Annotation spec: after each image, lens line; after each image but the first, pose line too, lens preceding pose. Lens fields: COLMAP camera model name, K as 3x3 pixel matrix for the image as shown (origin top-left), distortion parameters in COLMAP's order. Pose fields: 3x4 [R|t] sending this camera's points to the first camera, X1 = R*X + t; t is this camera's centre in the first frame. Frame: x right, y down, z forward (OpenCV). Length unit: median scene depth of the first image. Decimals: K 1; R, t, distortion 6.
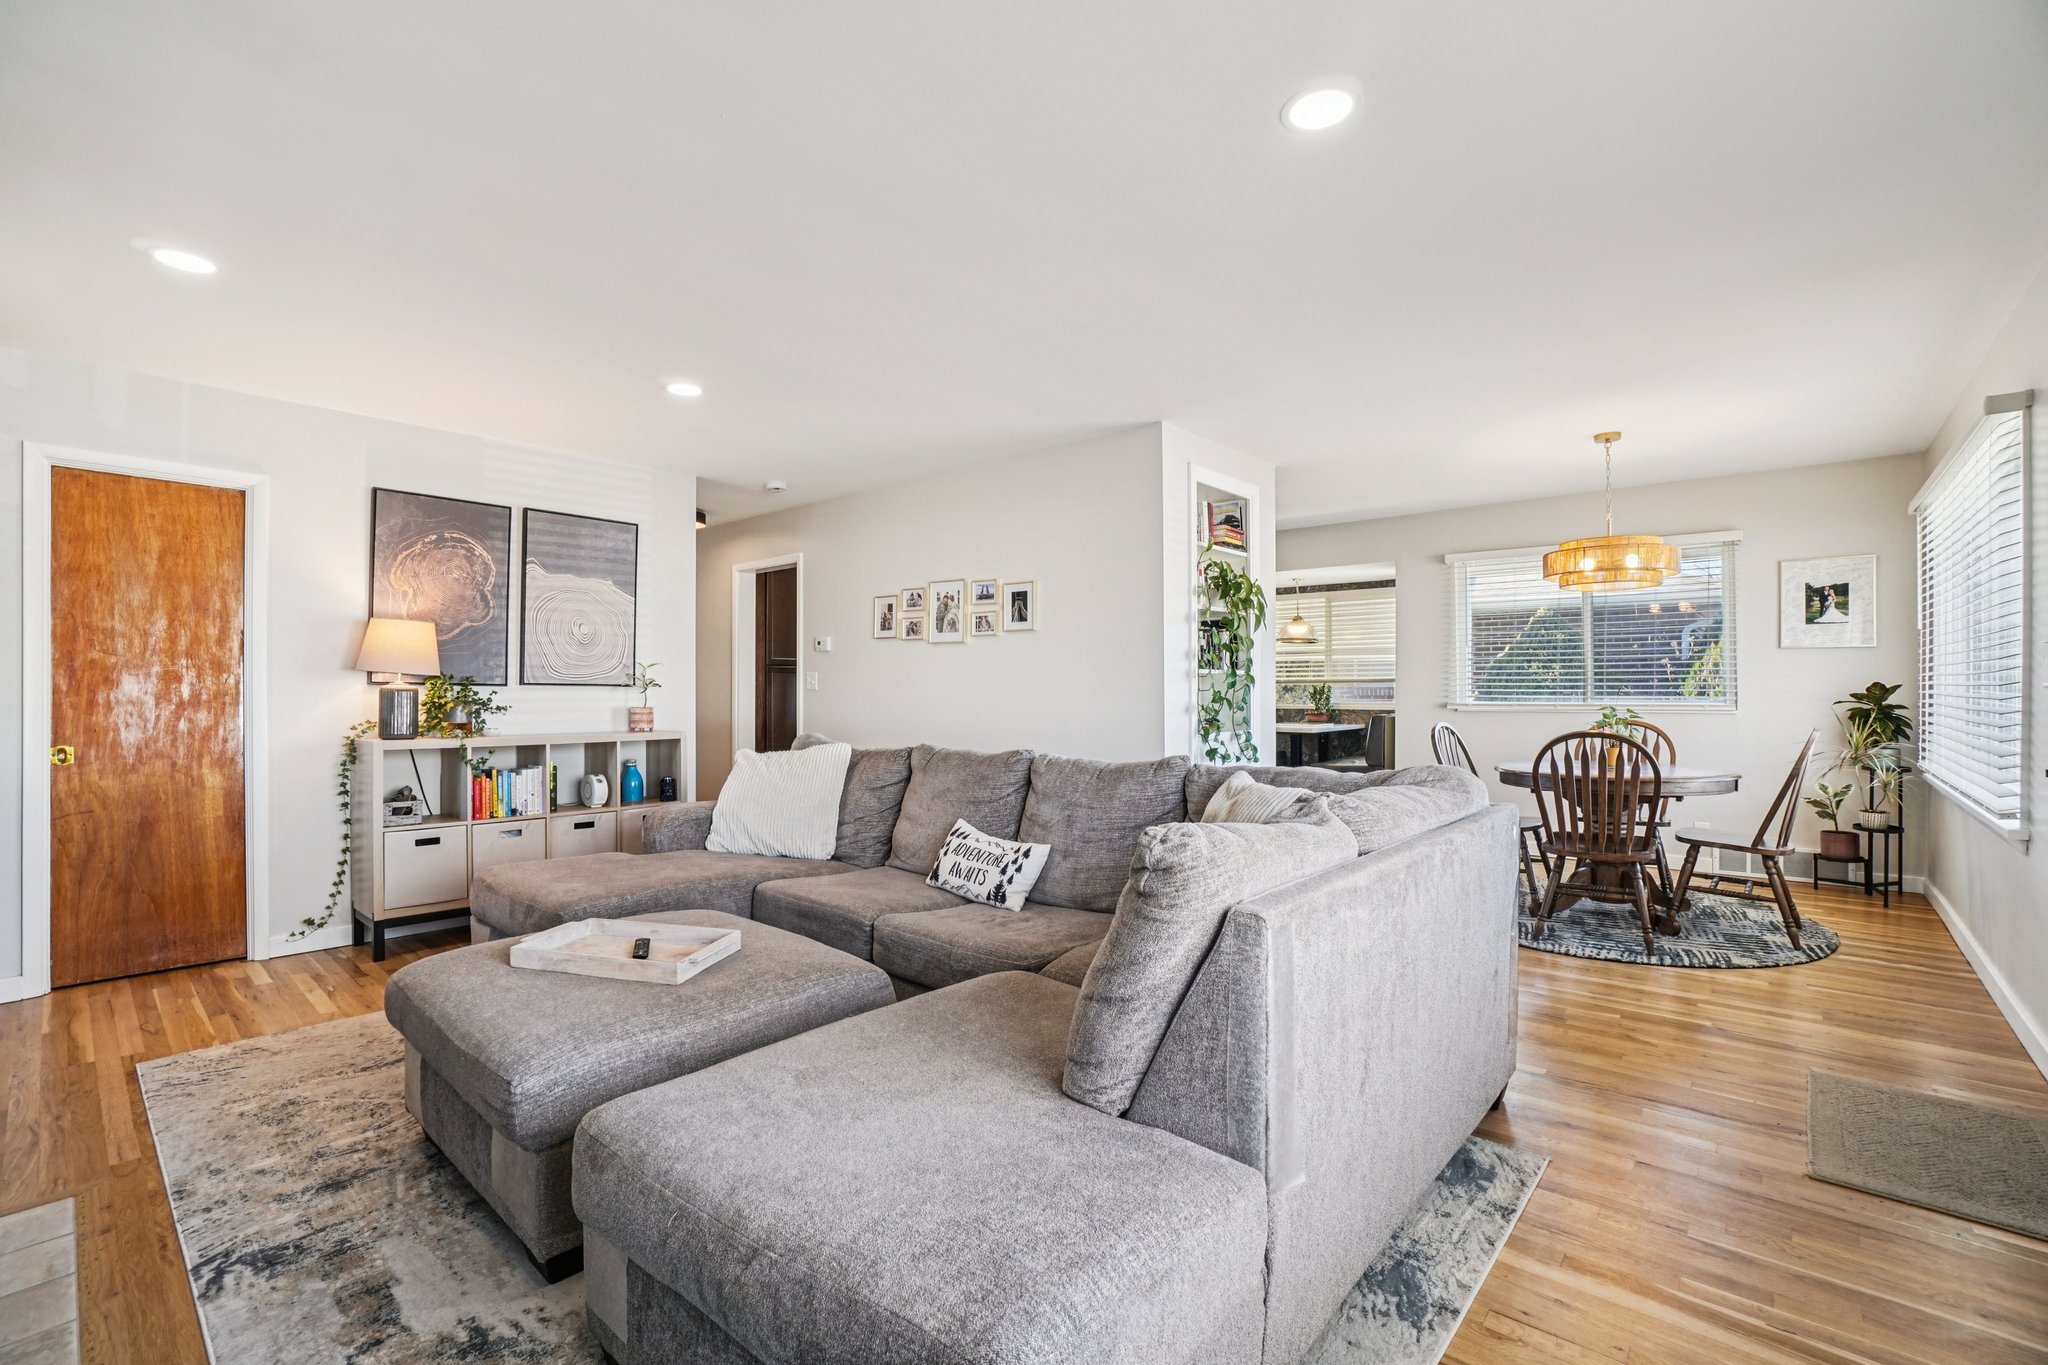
lens RADIAL K [[879.2, 0, 1022.9], [0, 879.2, 685.0], [0, 0, 1]] dist [-0.028711, 0.003575]
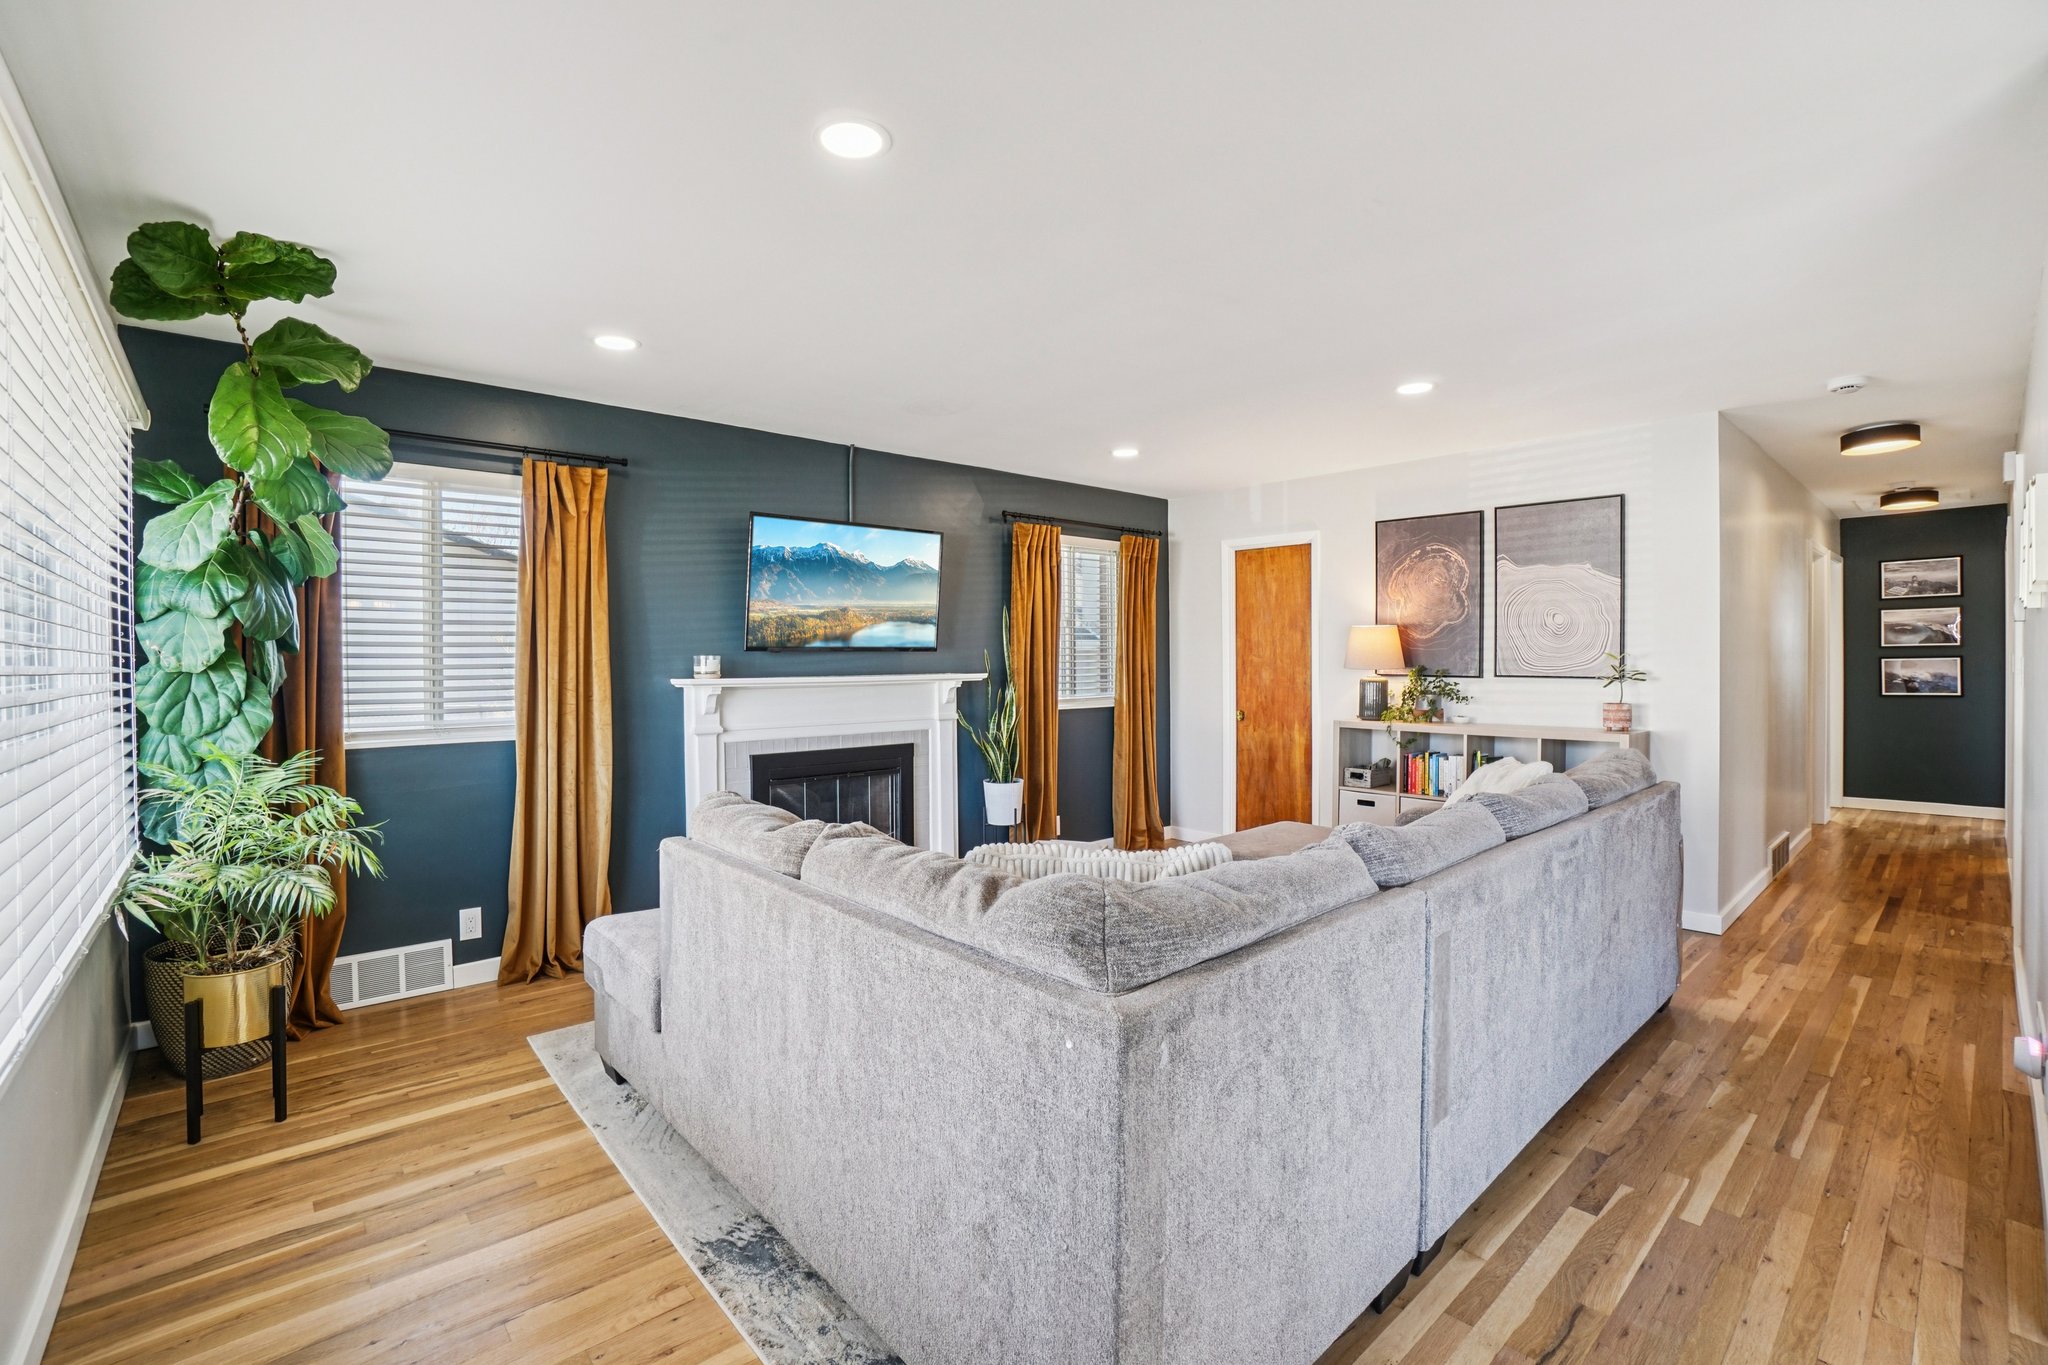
lens RADIAL K [[879.2, 0, 975.8], [0, 879.2, 658.7], [0, 0, 1]] dist [-0.028711, 0.003575]
pose [[-0.132168, 0.000136, -0.991227, 0.566824], [0.005201, 0.999986, -0.000556, -0.026291], [0.991214, -0.005229, -0.132167, 0.541087]]
